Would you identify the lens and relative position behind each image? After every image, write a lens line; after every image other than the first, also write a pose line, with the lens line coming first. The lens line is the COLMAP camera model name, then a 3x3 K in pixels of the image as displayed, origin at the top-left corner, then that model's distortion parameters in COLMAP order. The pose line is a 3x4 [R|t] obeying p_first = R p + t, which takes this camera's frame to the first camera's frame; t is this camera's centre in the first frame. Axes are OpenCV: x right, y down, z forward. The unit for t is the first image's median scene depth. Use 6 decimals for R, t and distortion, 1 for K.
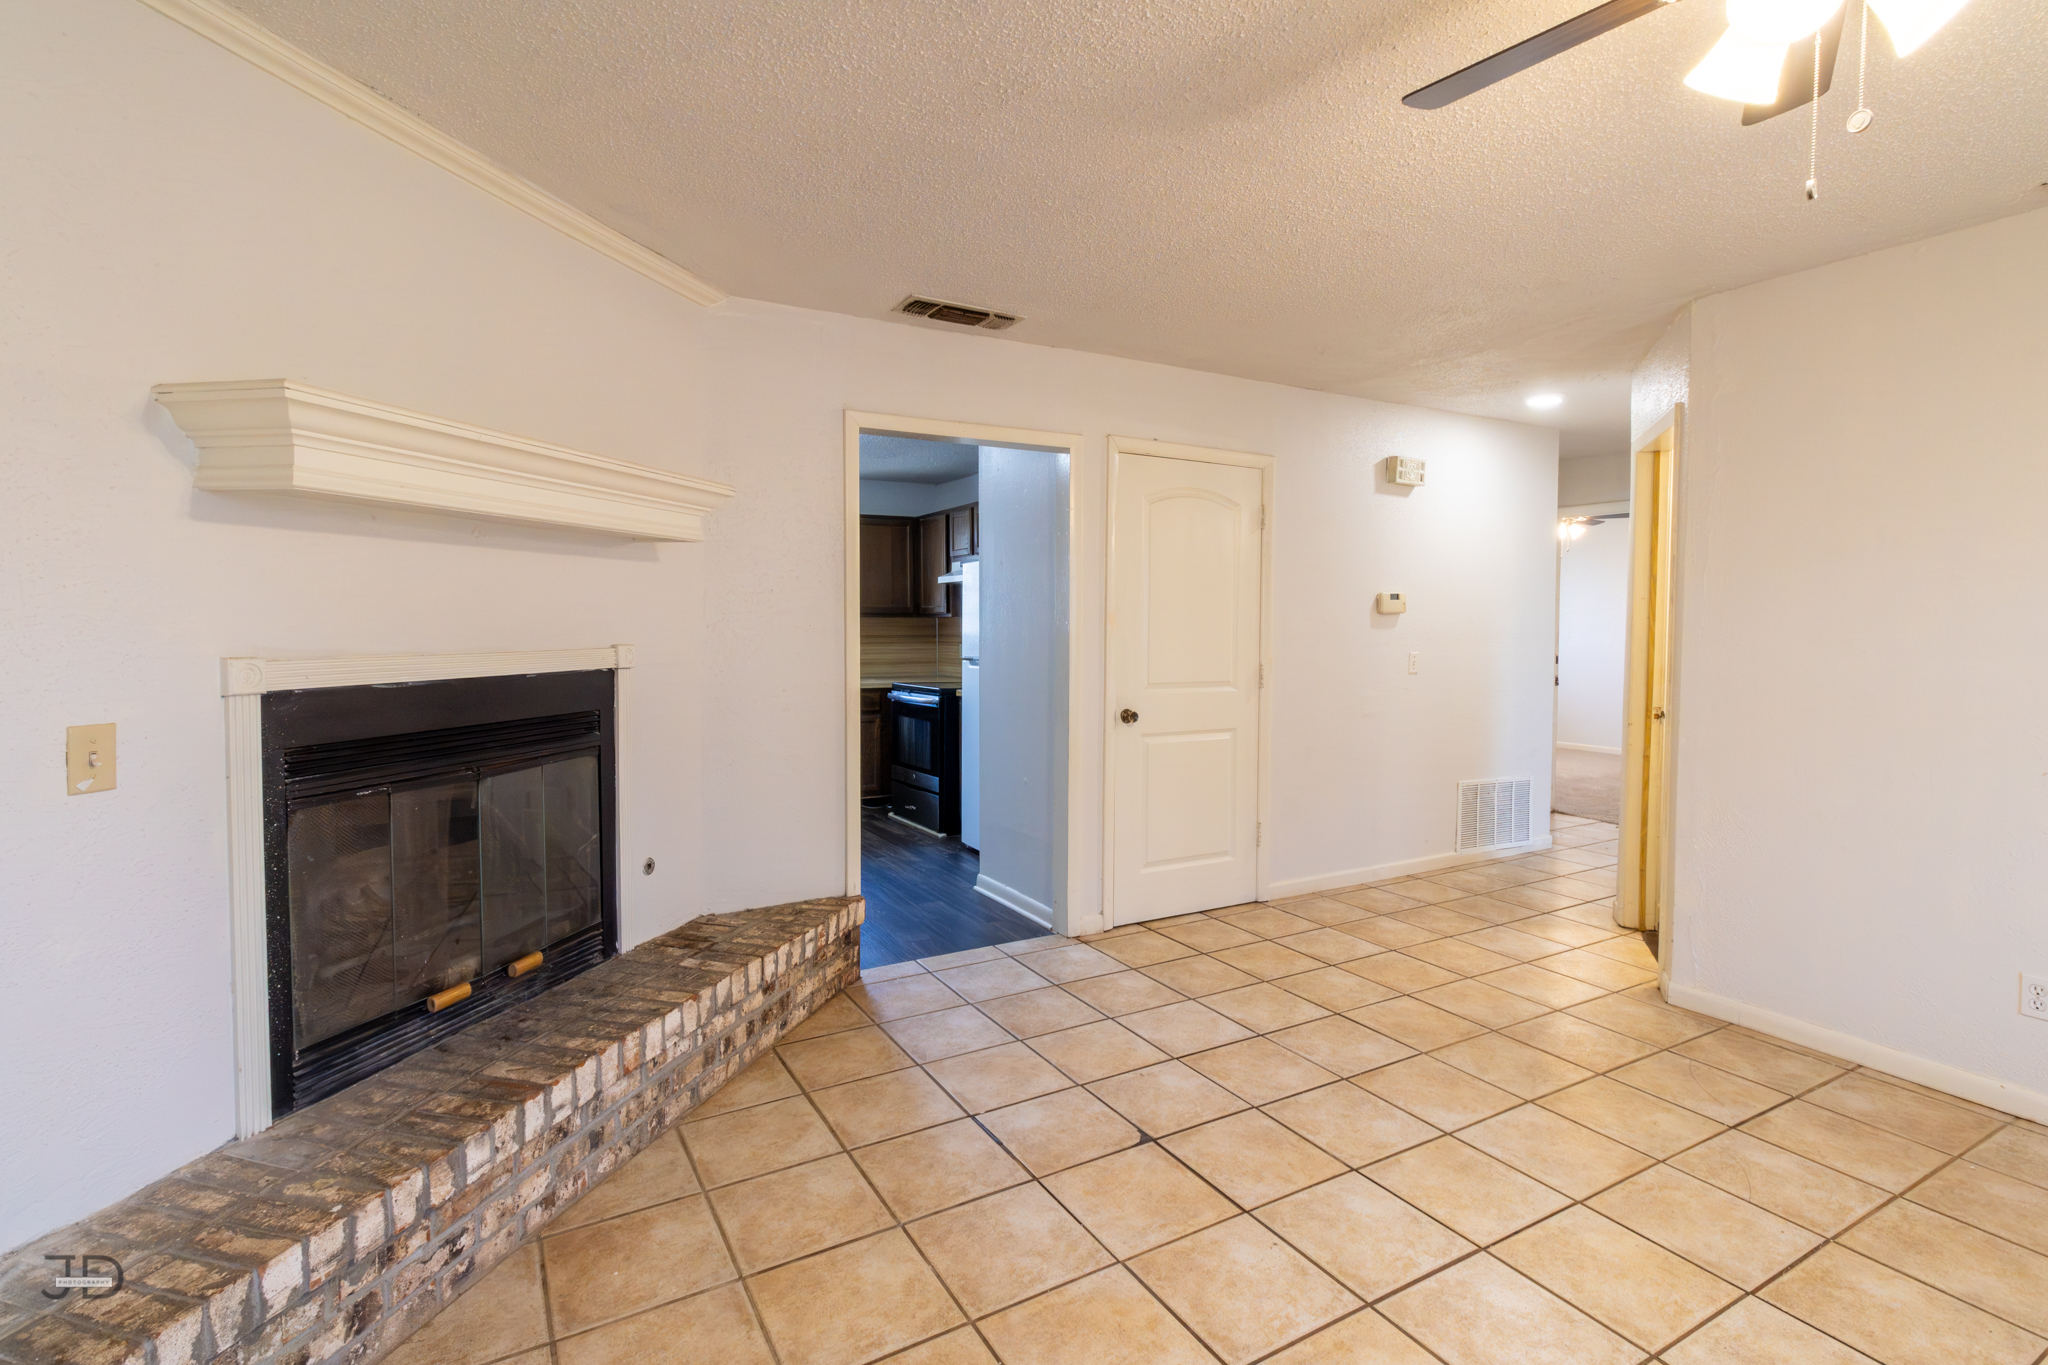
lens RADIAL K [[968.5, 0, 1036.6], [0, 968.5, 663.0], [0, 0, 1]] dist [0.002500, -0.000377]
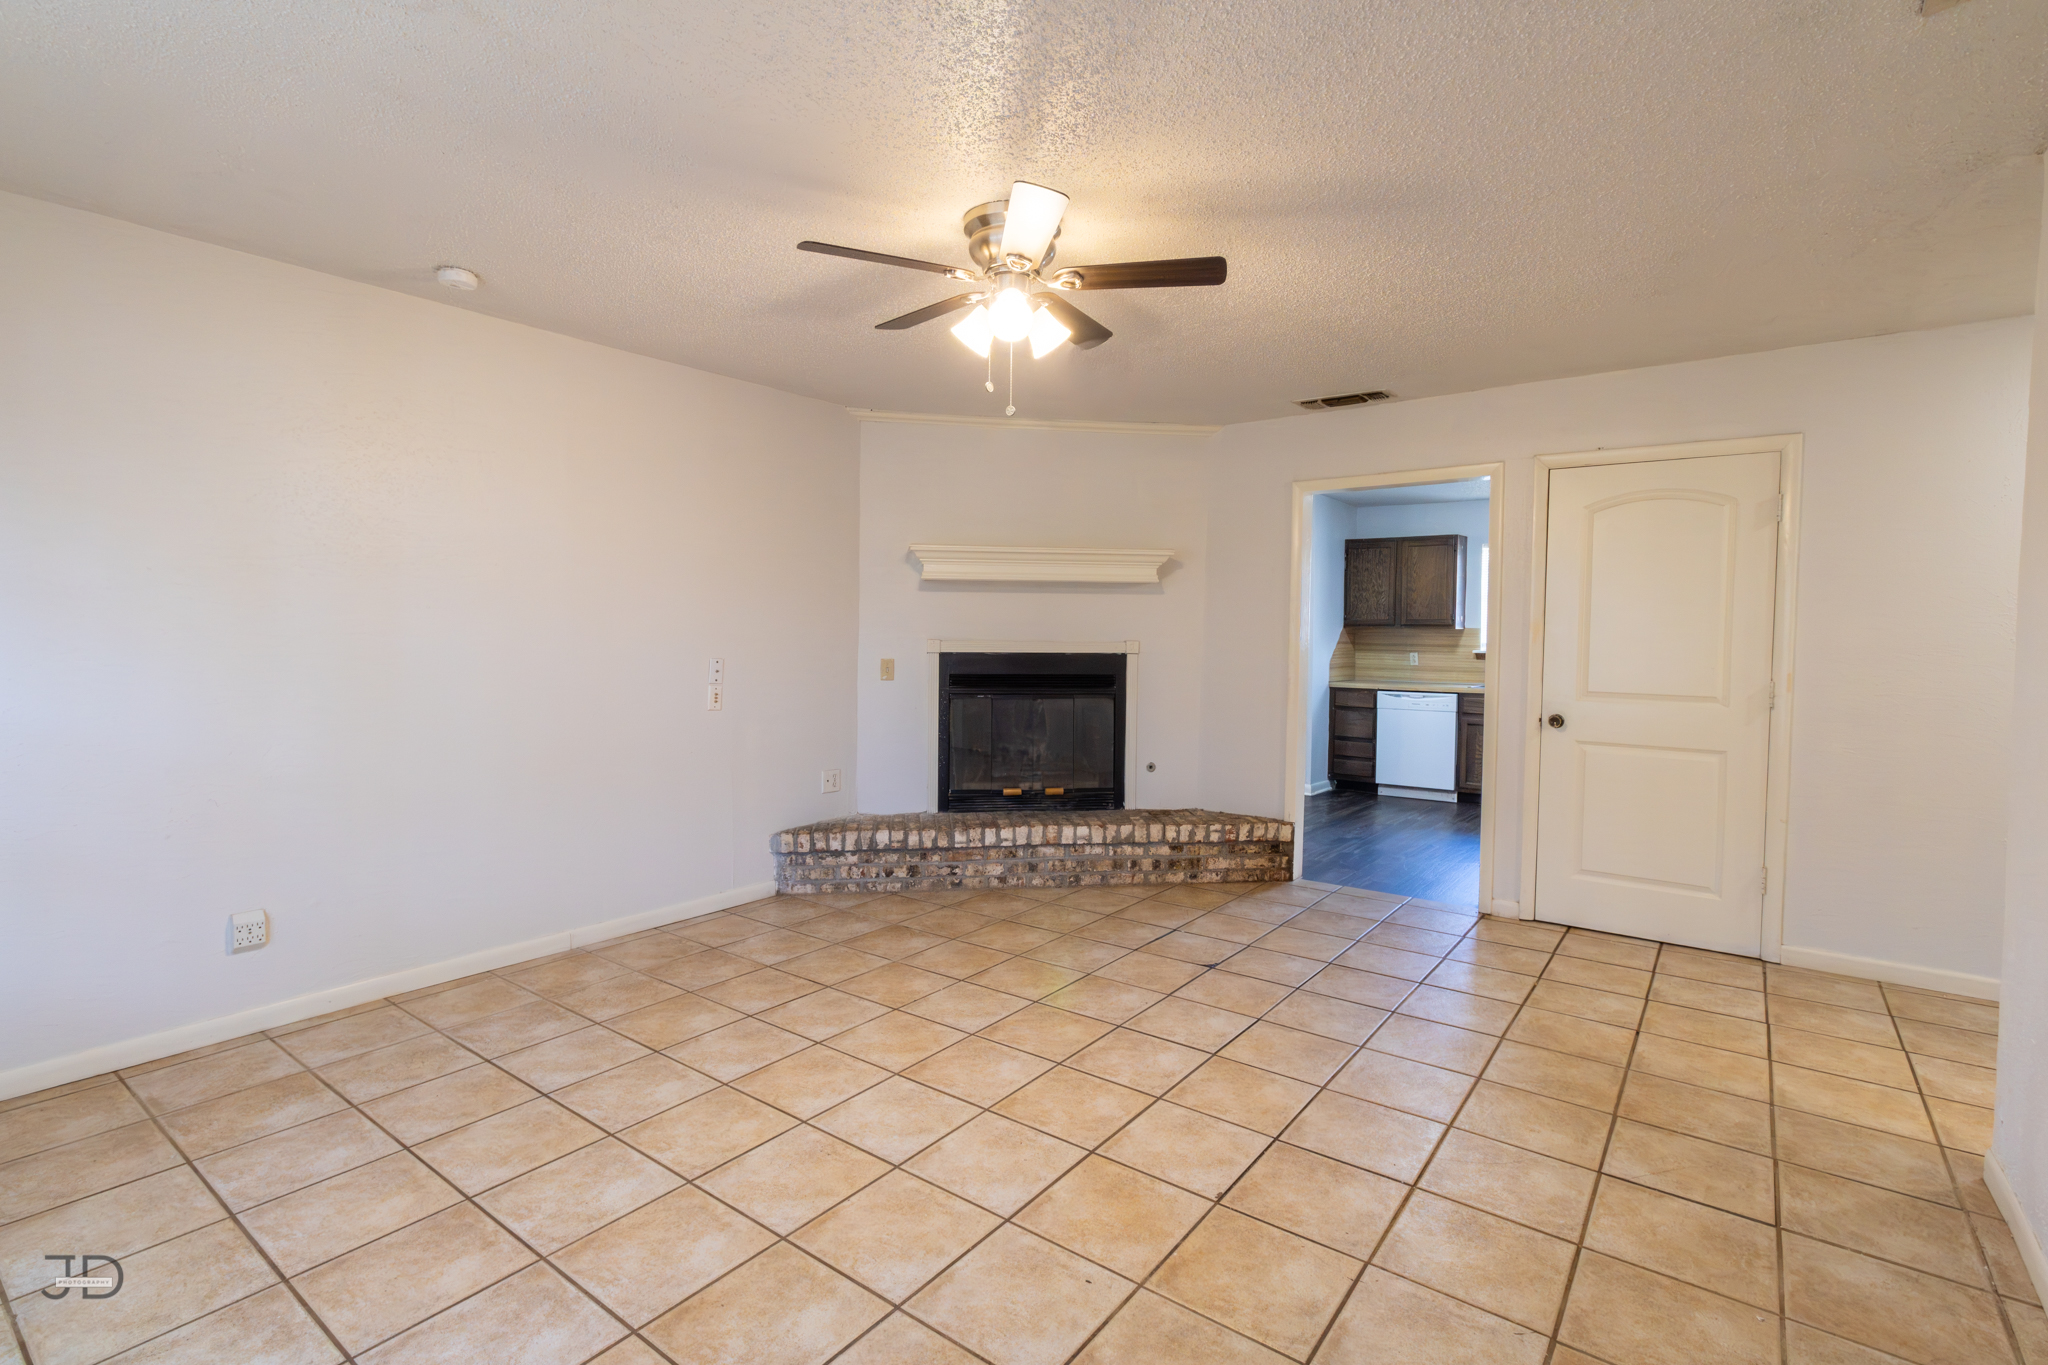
lens RADIAL K [[968.5, 0, 1036.6], [0, 968.5, 663.0], [0, 0, 1]] dist [0.002500, -0.000377]
pose [[0.397625, 0.032096, -0.916987, 1.303256], [-0.046283, 0.998817, 0.014891, 0.005111], [0.916380, 0.036520, 0.398640, 0.117775]]
